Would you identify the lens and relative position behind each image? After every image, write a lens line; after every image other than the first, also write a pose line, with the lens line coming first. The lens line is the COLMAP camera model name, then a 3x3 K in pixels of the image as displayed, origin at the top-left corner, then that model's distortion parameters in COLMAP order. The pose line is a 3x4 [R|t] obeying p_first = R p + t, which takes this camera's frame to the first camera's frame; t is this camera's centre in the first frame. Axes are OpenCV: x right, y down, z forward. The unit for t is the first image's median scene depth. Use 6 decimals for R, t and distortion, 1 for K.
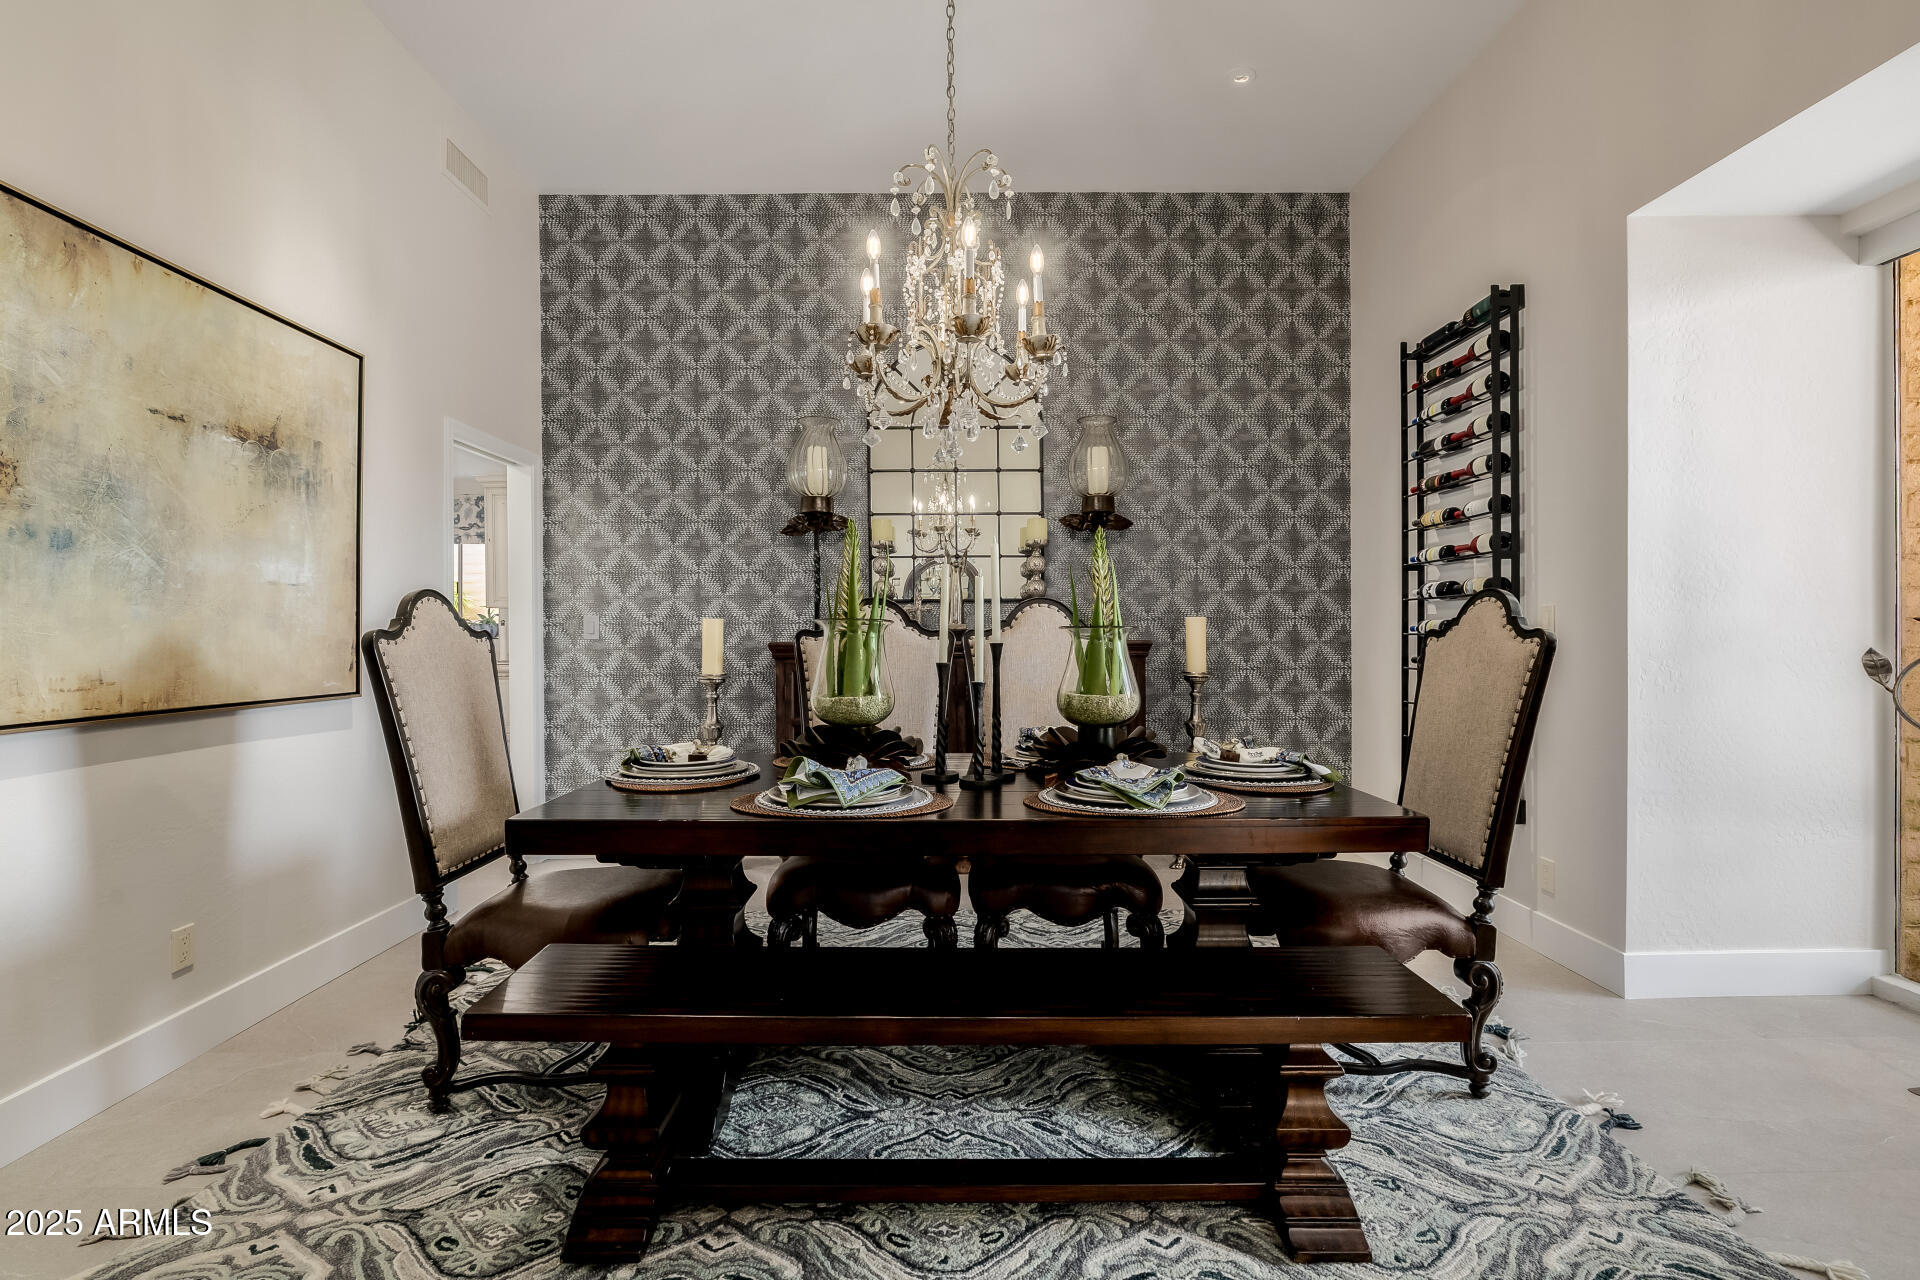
lens RADIAL K [[918.1, 0, 970.7], [0, 918.1, 629.2], [0, 0, 1]] dist [0.004206, -0.000299]
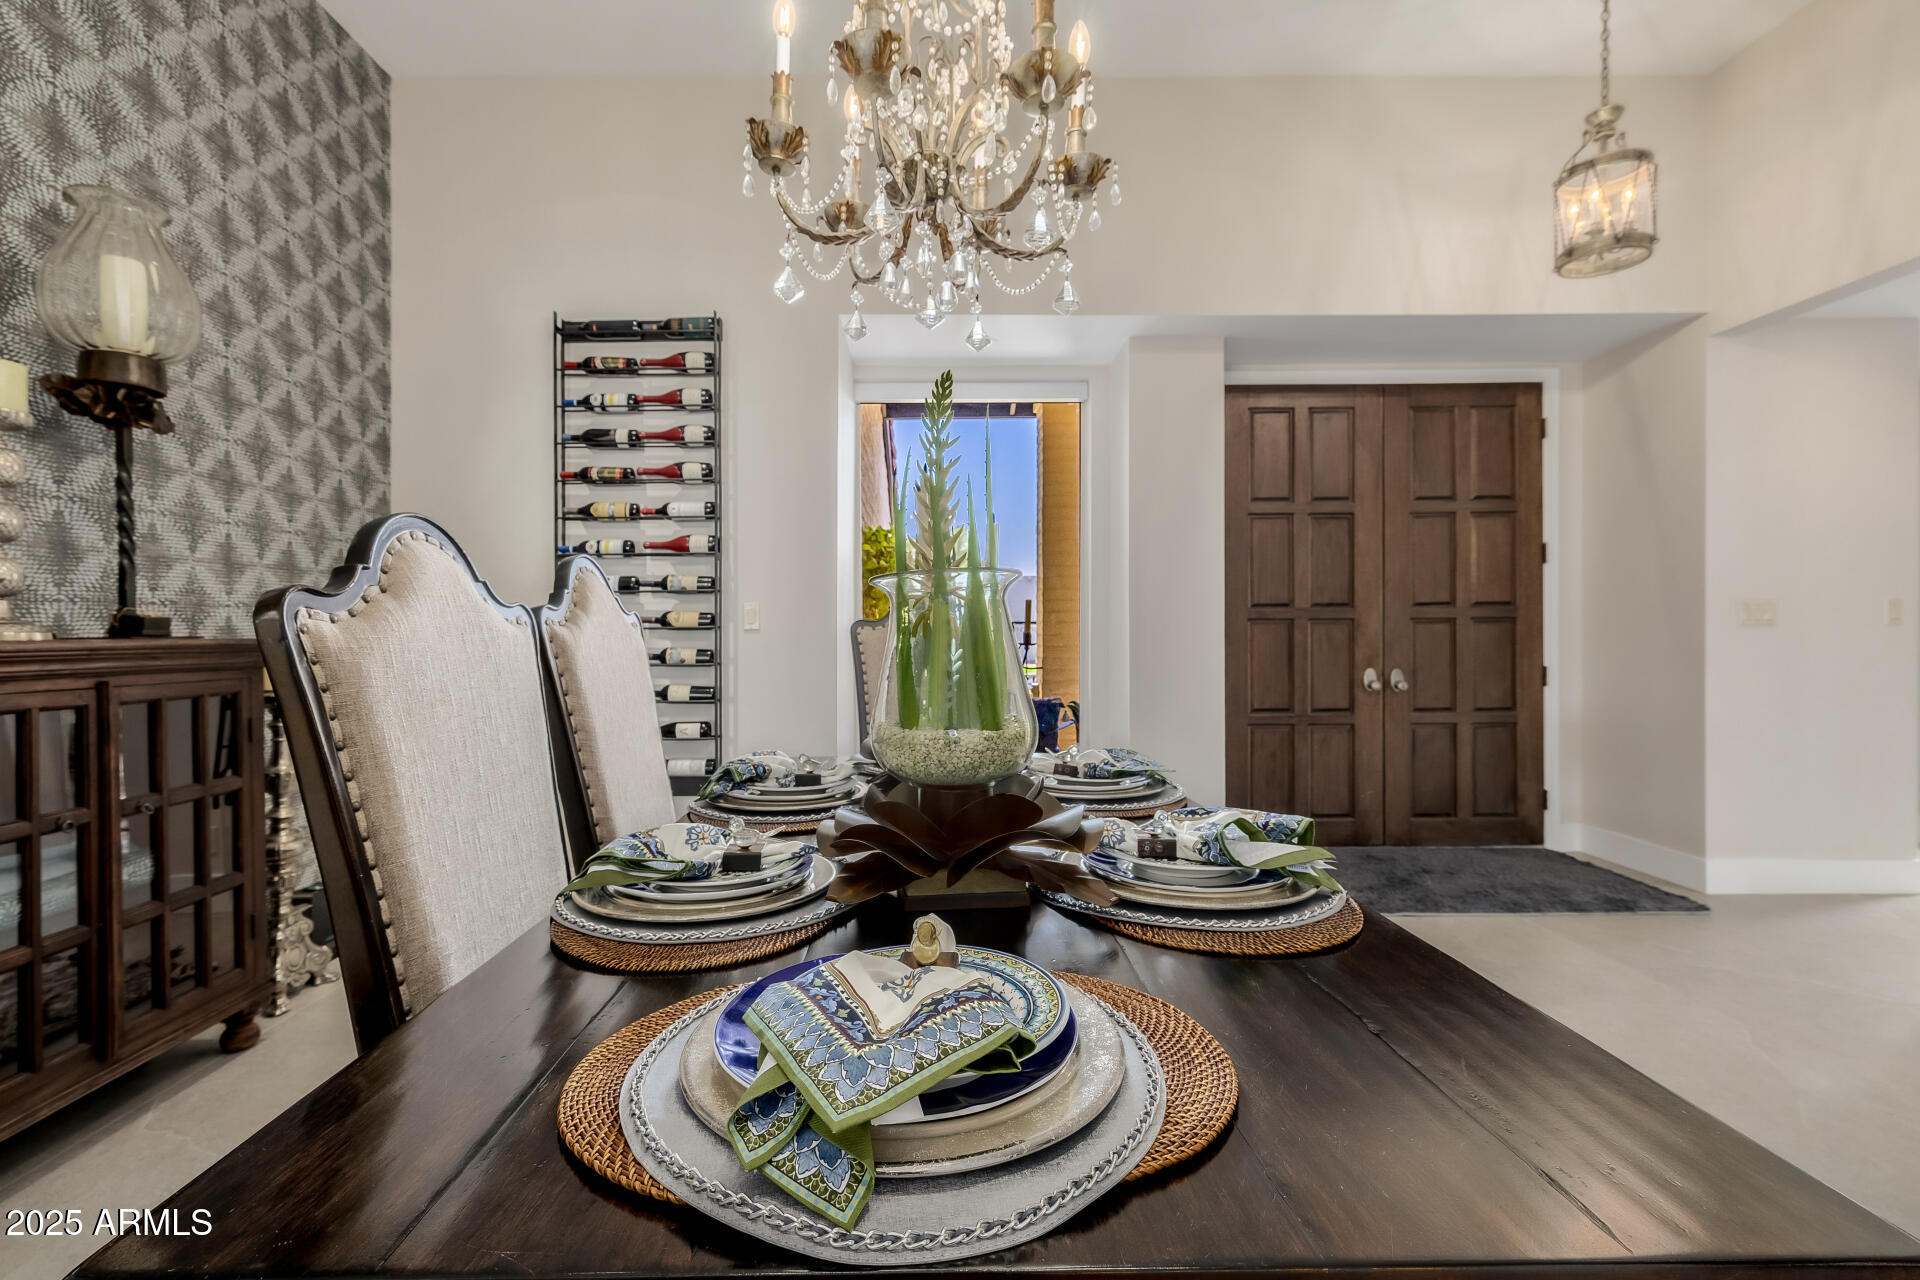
lens RADIAL K [[809.0, 0, 951.2], [0, 809.0, 629.5], [0, 0, 1]] dist [-0.000251, -0.000893]
pose [[0.015405, -0.001753, 0.999880, -0.378149], [0.005005, 0.999986, 0.001676, 0.007110], [-0.999869, 0.004979, 0.015414, 0.679980]]
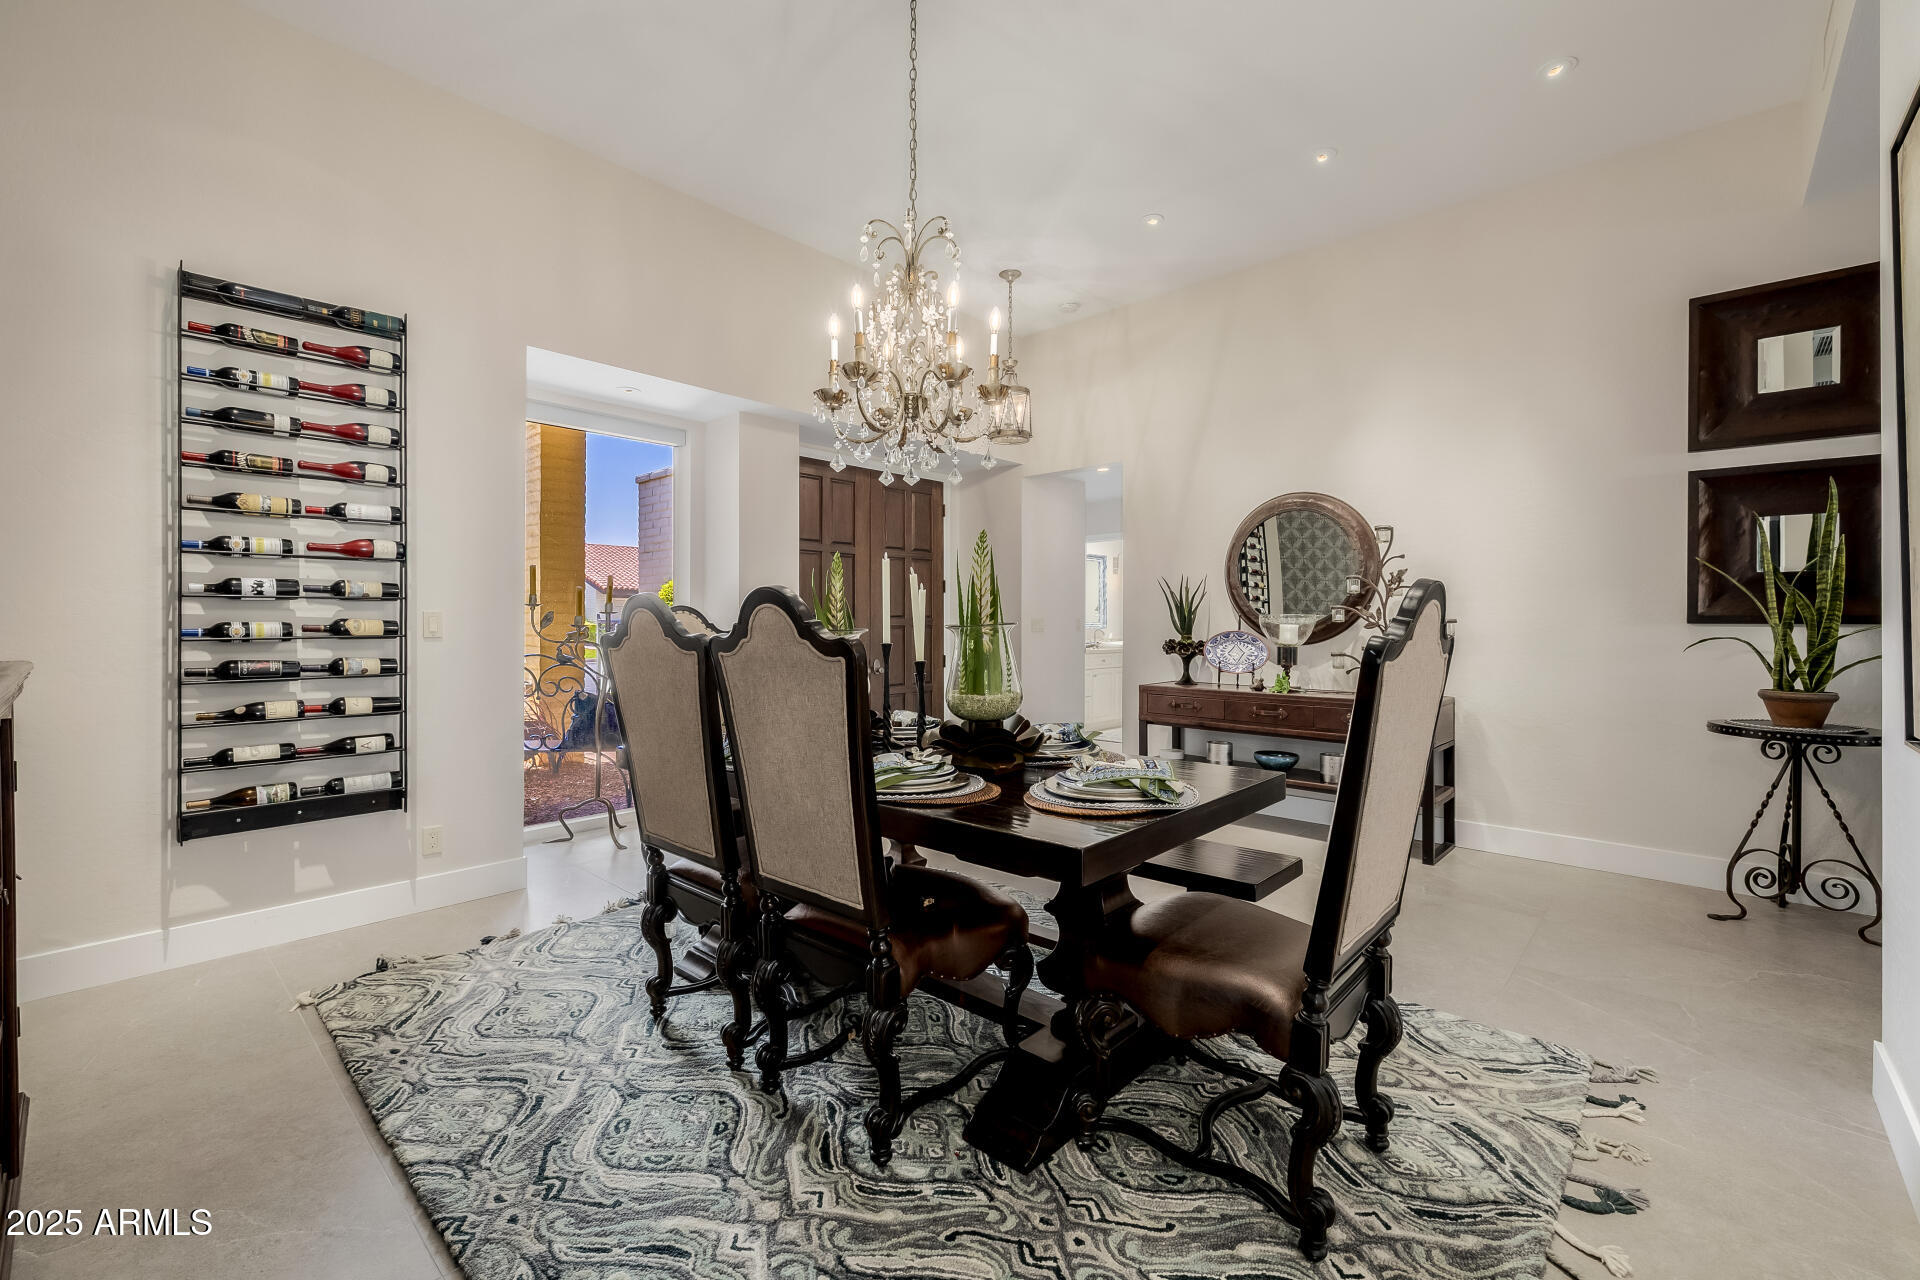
lens RADIAL K [[809.0, 0, 964.8], [0, 809.0, 636.3], [0, 0, 1]] dist [-0.000251, -0.000893]
pose [[-0.735309, -0.002336, 0.677728, -0.537208], [0.008095, 0.999892, 0.012229, -0.000680], [-0.677683, 0.014478, -0.735211, 1.218957]]
